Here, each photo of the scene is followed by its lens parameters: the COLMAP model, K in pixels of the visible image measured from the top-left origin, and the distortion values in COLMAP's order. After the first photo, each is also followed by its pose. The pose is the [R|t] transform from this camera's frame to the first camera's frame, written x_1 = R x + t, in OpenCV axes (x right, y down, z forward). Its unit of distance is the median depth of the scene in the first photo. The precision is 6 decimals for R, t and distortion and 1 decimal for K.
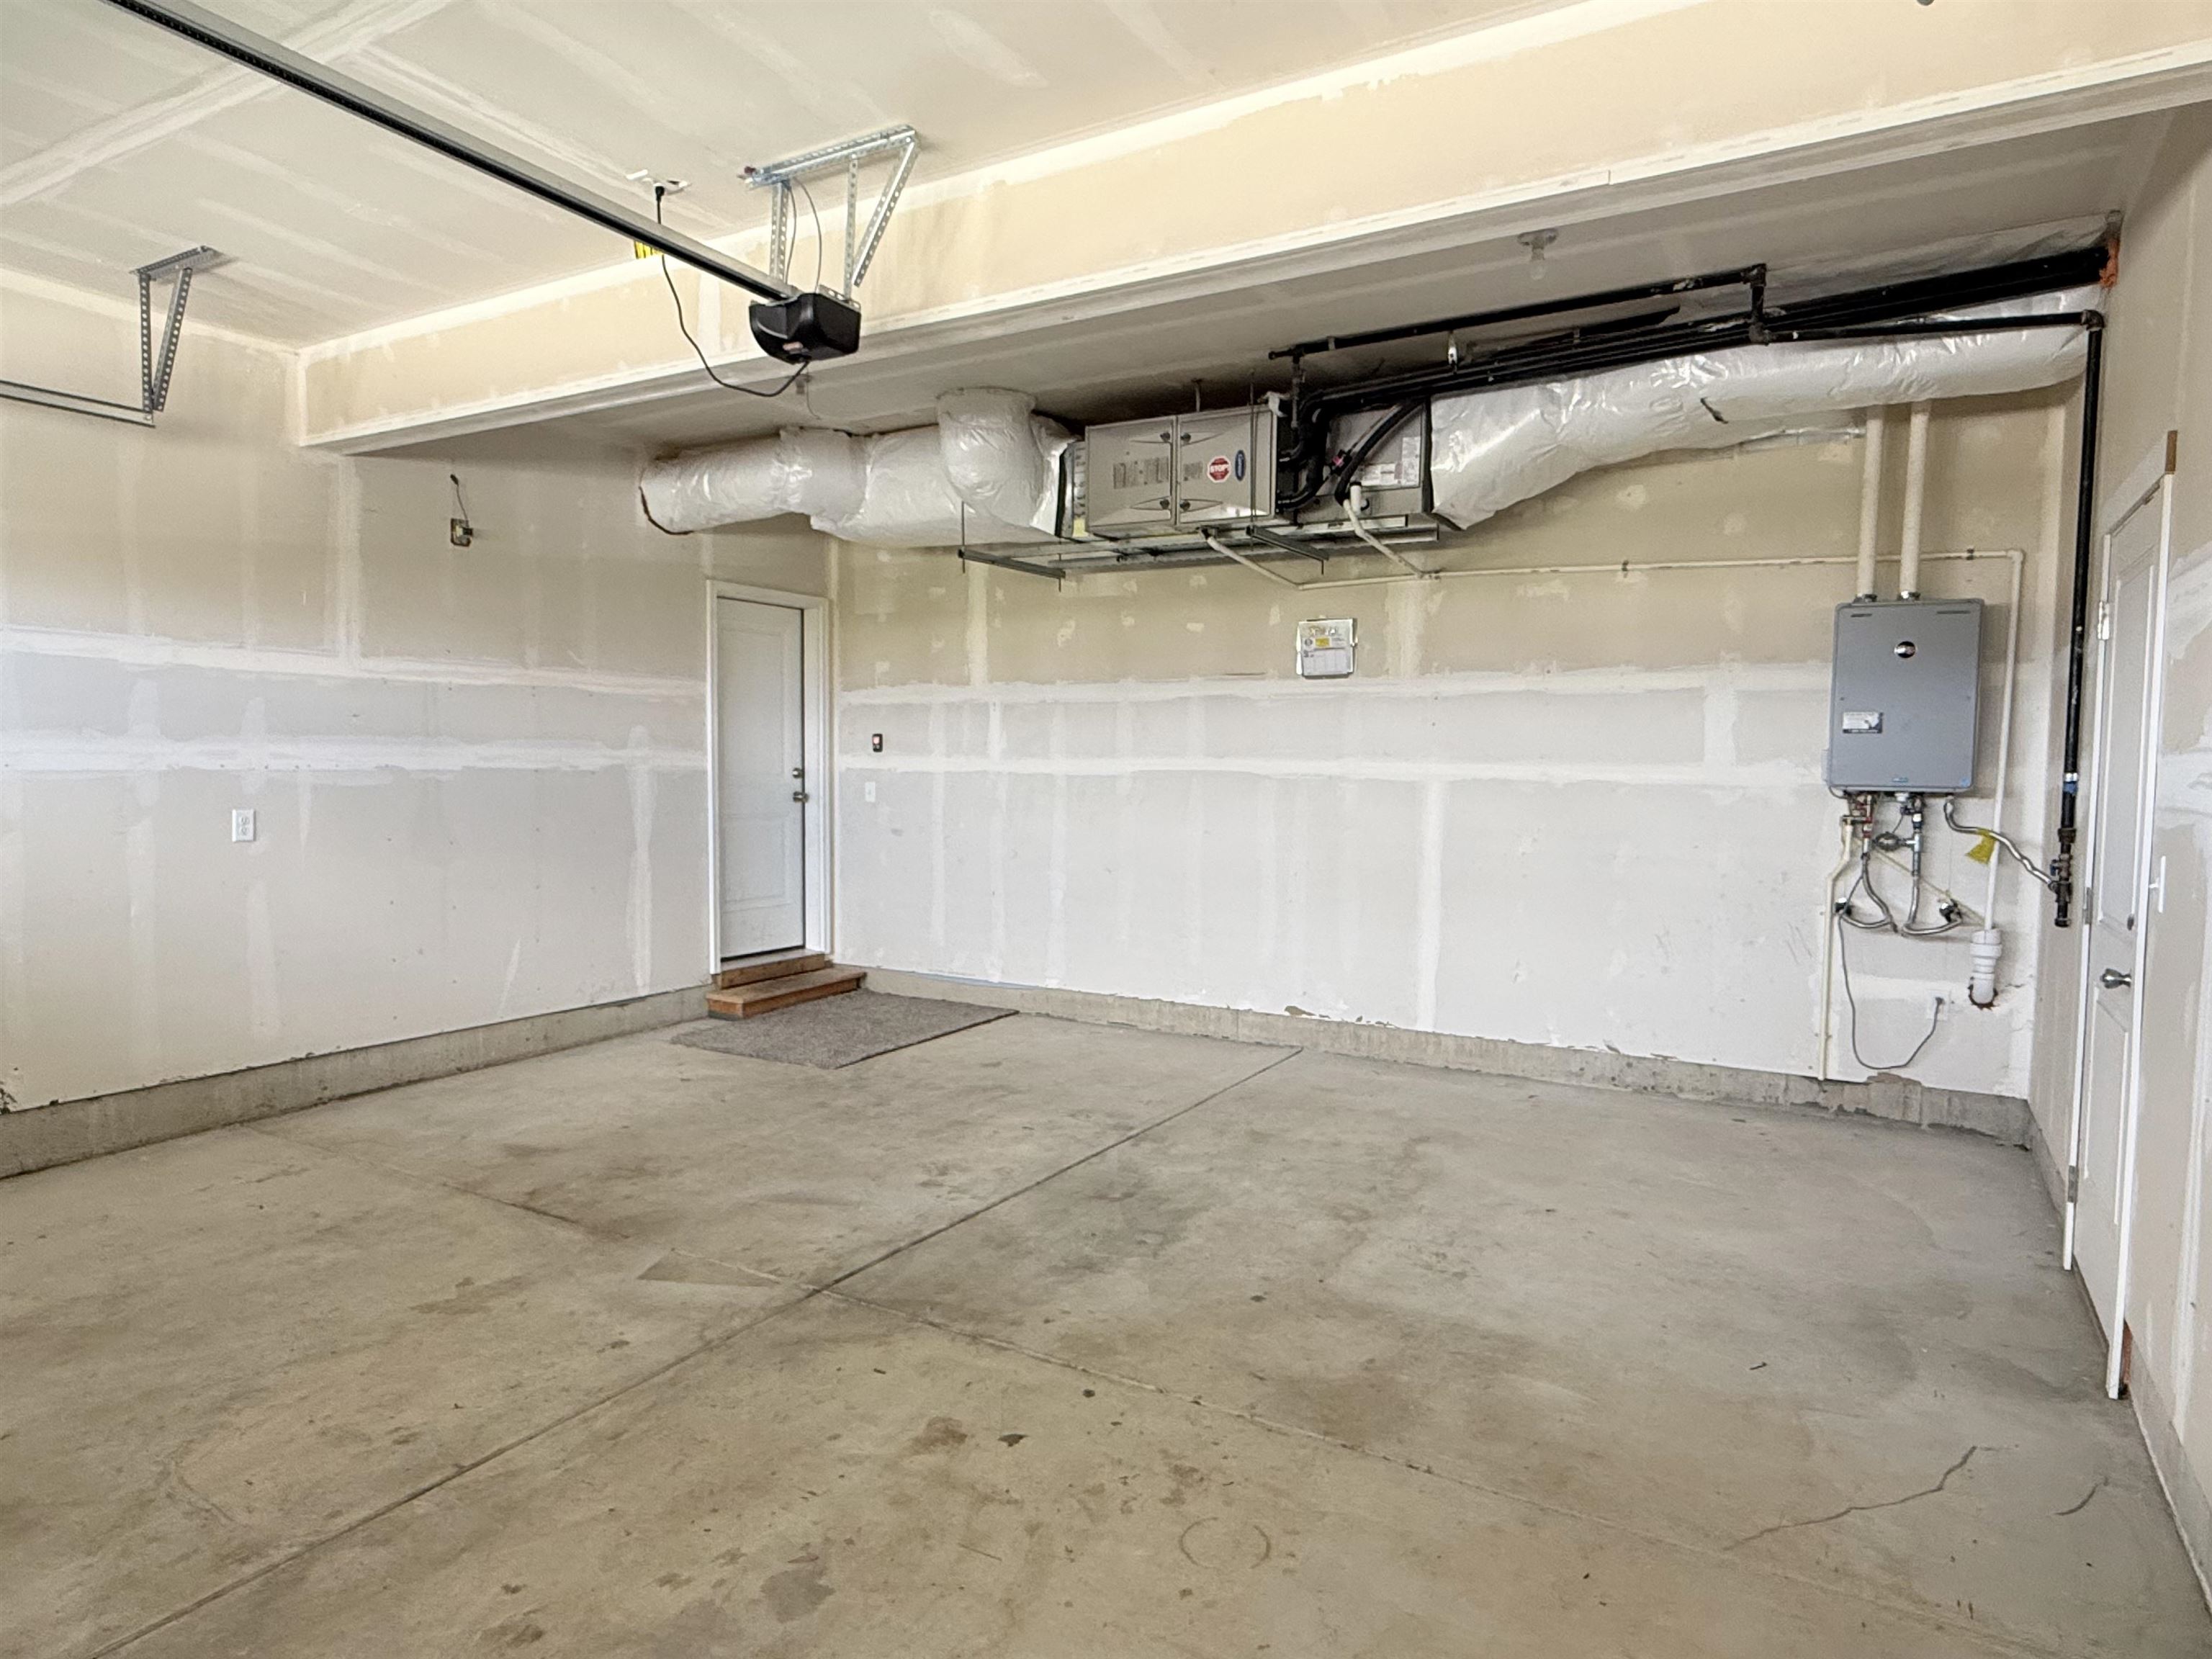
lens RADIAL K [[1297.5, 0, 1106.0], [0, 1297.5, 829.5], [0, 0, 1]] dist [0.002604, 0.001776]
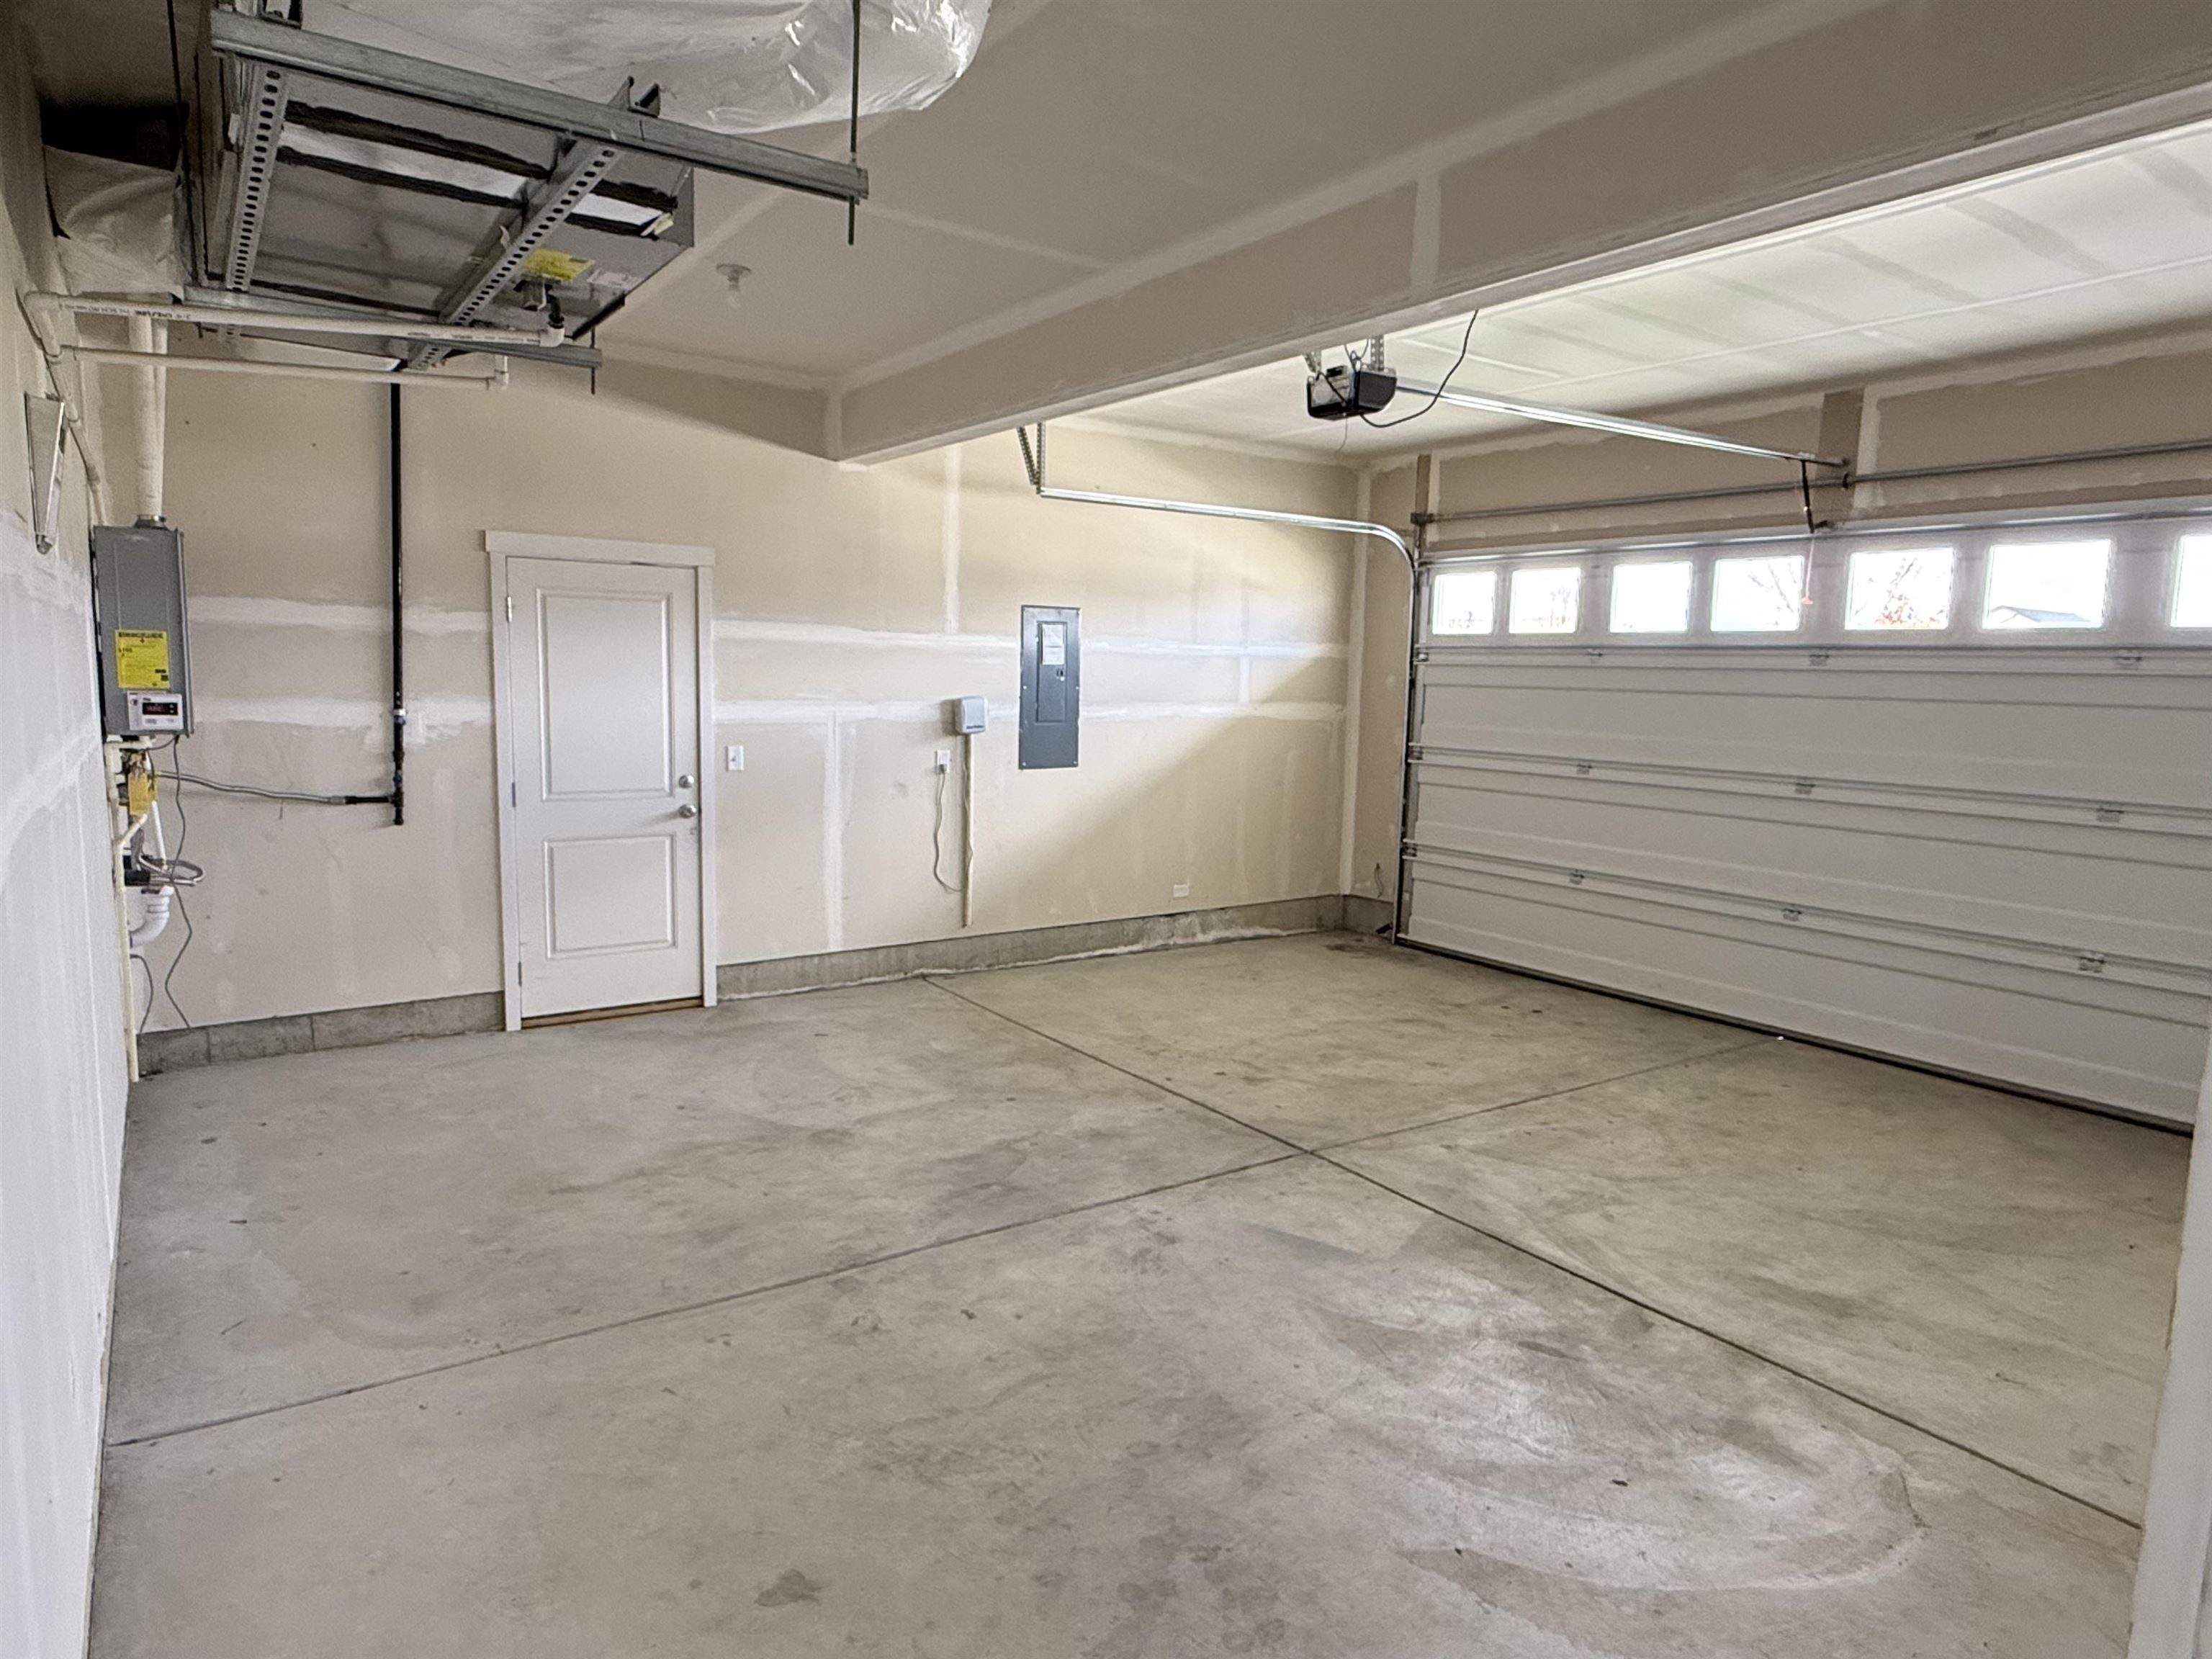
lens RADIAL K [[1297.5, 0, 1106.0], [0, 1297.5, 829.5], [0, 0, 1]] dist [0.002604, 0.001776]
pose [[-0.911506, -0.082196, 0.402989, -0.492693], [-0.010881, 0.984303, 0.176152, -0.173034], [-0.411142, 0.156178, -0.898093, 2.032383]]
